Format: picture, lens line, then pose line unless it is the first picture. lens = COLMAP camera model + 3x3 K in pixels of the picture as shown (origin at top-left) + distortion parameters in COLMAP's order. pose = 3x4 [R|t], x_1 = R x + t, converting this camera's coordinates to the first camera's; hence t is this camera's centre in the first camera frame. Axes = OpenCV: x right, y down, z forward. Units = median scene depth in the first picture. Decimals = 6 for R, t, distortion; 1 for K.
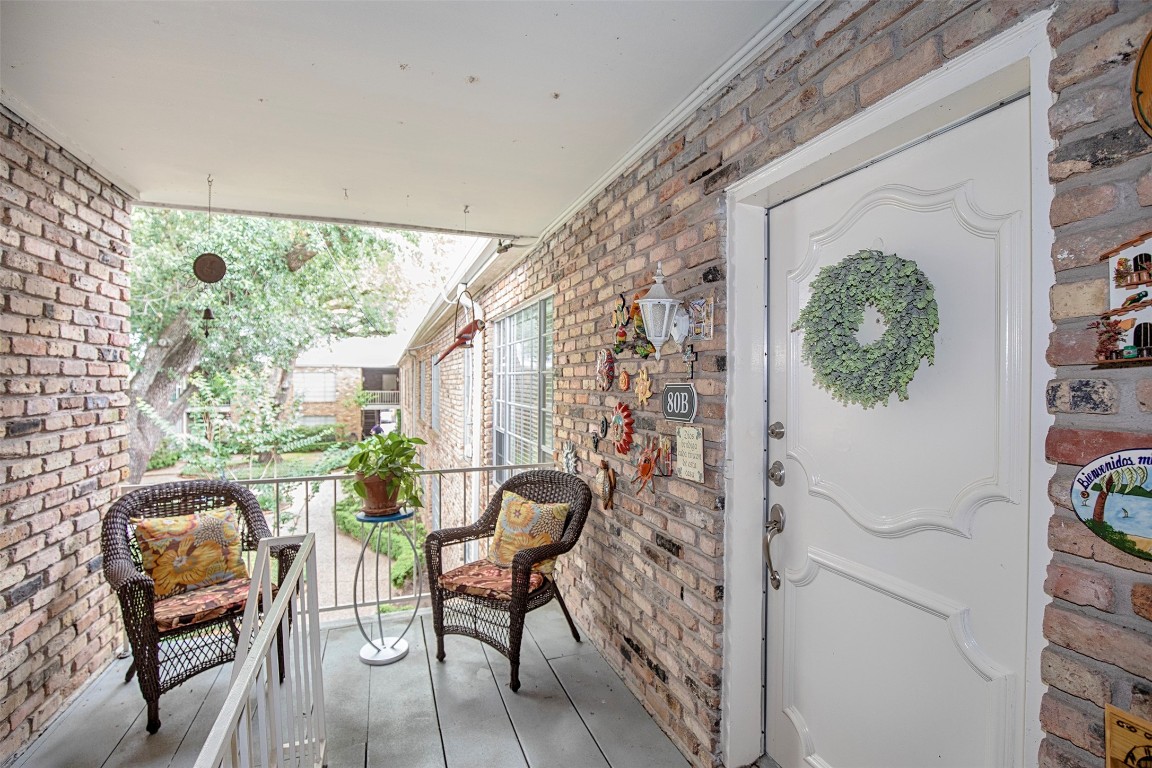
lens RADIAL K [[524.4, 0, 584.2], [0, 524.4, 383.8], [0, 0, 1]] dist [-0.032754, 0.003532]
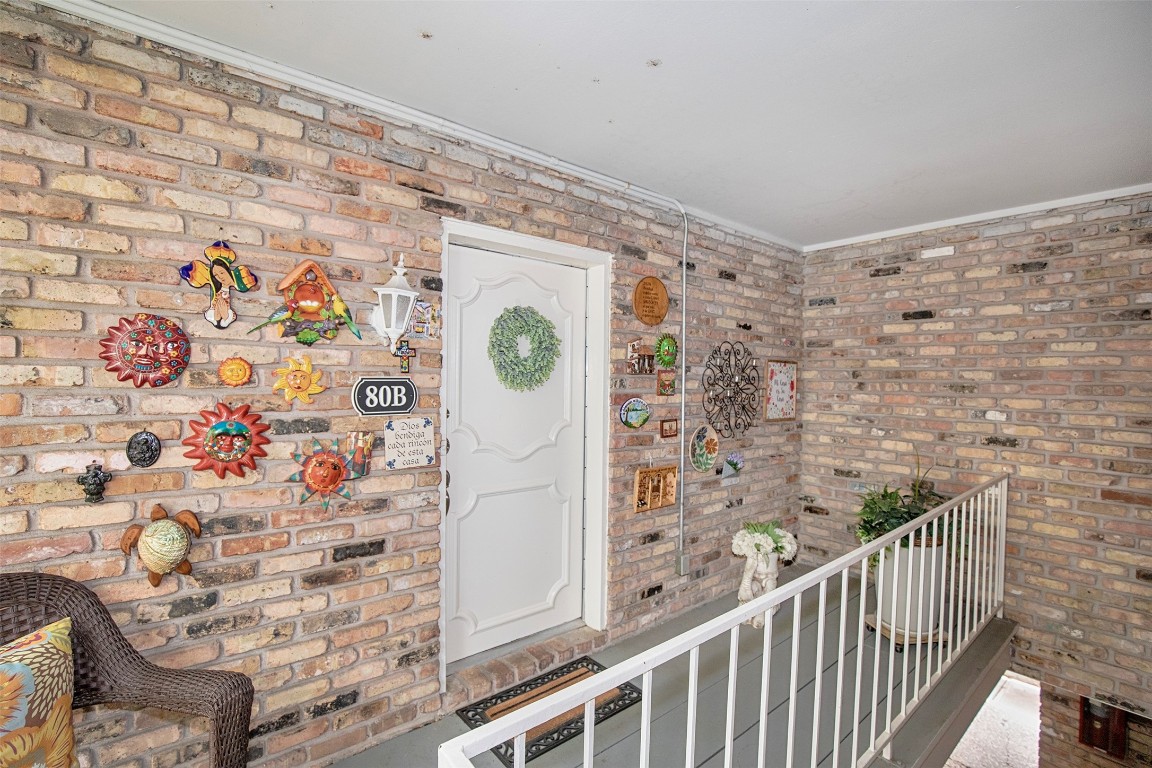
lens RADIAL K [[524.4, 0, 584.2], [0, 524.4, 383.8], [0, 0, 1]] dist [-0.032754, 0.003532]
pose [[-0.323774, -0.008806, 0.946093, -0.930851], [-0.008870, 0.999941, 0.006271, 0.002760], [-0.946093, -0.006361, -0.323833, 1.021147]]
